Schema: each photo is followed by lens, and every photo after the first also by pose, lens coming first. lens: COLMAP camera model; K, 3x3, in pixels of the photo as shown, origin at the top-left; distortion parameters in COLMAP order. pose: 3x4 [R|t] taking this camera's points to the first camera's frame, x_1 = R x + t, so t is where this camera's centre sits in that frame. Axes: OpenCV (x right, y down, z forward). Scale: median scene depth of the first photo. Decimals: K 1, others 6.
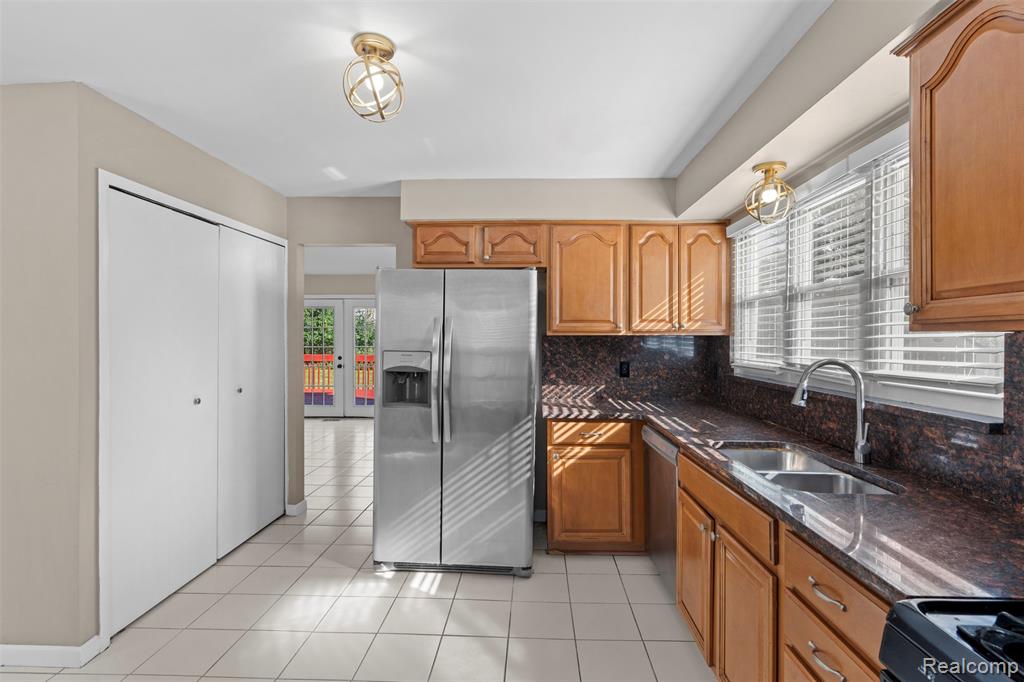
lens RADIAL K [[473.9, 0, 514.0], [0, 473.9, 340.3], [0, 0, 1]] dist [-0.015124, -0.000303]
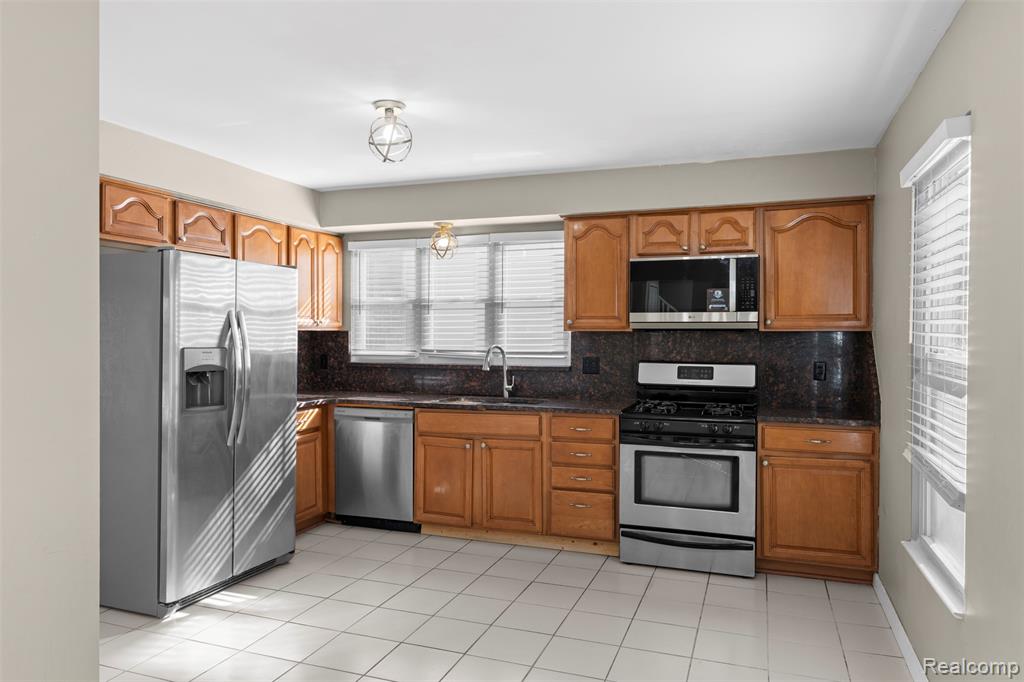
lens RADIAL K [[680.7, 0, 512.4], [0, 680.7, 338.1], [0, 0, 1]] dist [0.008118, 0.001542]
pose [[0.313762, -0.005852, 0.949484, -1.247227], [0.001804, 0.999983, 0.005567, -0.000942], [-0.949500, -0.000034, 0.313767, 0.056789]]
